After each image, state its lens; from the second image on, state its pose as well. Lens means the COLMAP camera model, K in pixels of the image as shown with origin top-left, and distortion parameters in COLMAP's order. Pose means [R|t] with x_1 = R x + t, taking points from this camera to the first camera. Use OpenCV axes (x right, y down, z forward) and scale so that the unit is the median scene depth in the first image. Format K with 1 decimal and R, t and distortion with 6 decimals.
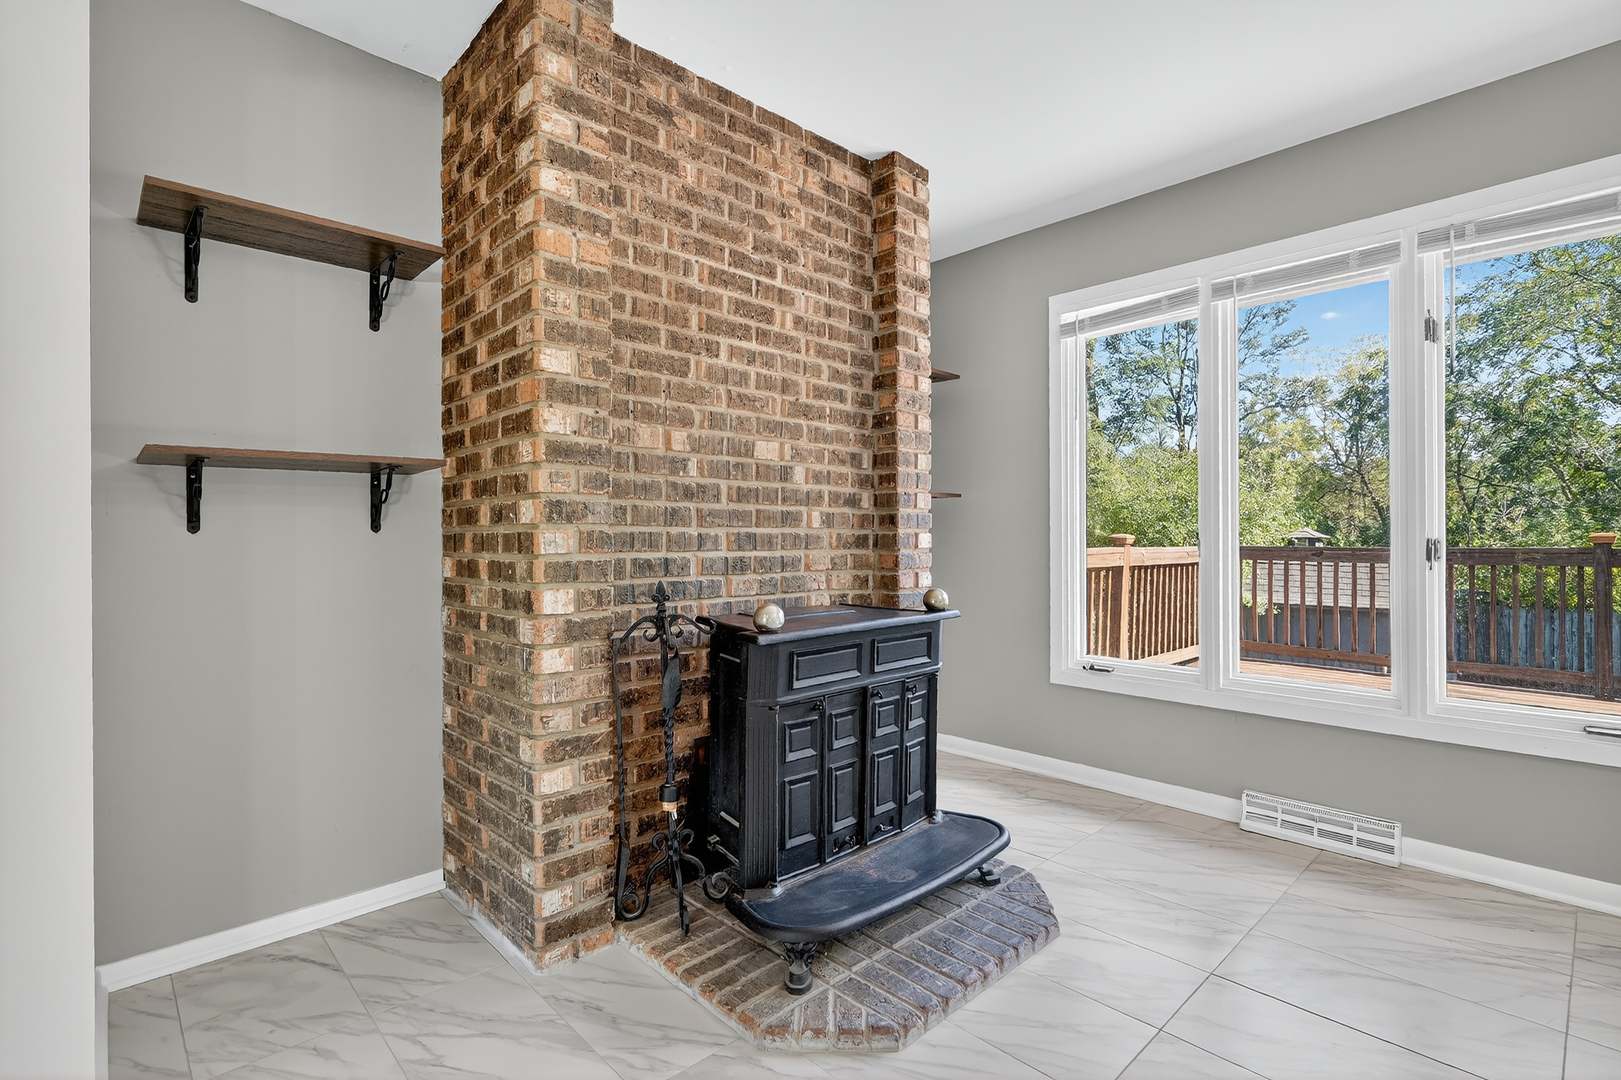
lens RADIAL K [[764.7, 0, 815.1], [0, 764.7, 531.0], [0, 0, 1]] dist [0.000820, 0.000305]
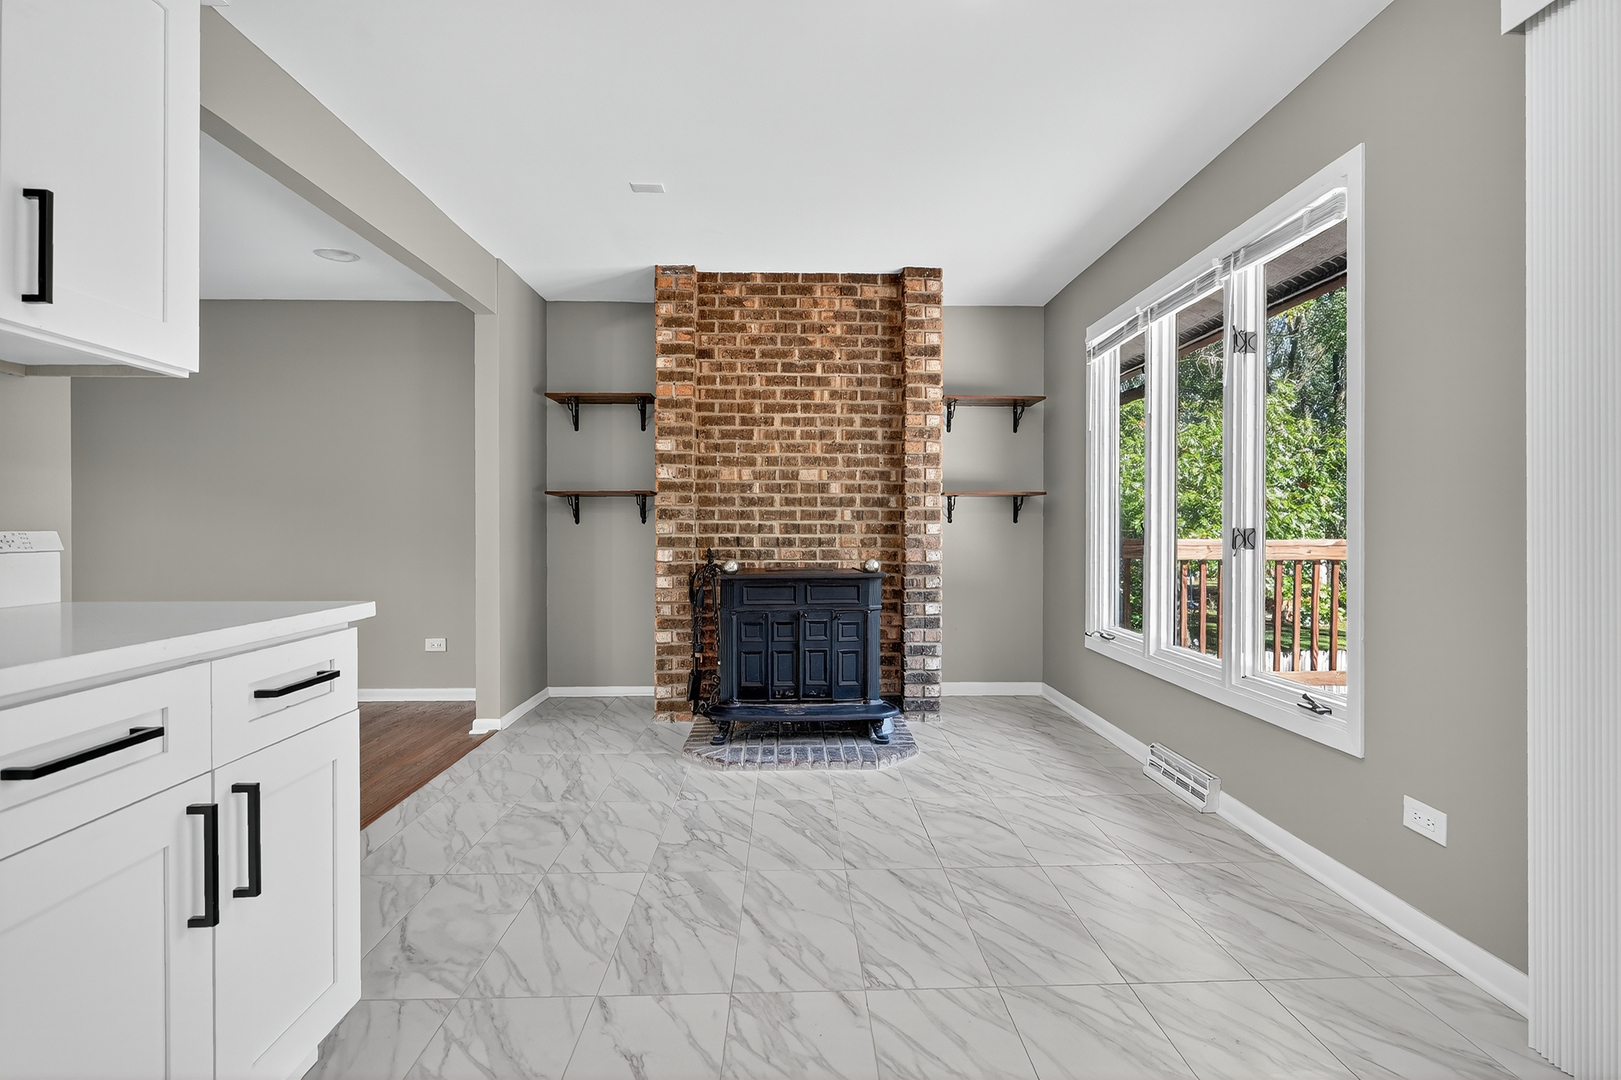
lens RADIAL K [[751.9, 0, 817.3], [0, 751.9, 521.1], [0, 0, 1]] dist [0.000521, 0.000451]
pose [[0.745290, -0.002464, -0.666736, 1.116770], [0.003296, 0.999995, -0.000011, -0.003040], [0.666732, -0.002190, 0.745294, -0.241060]]
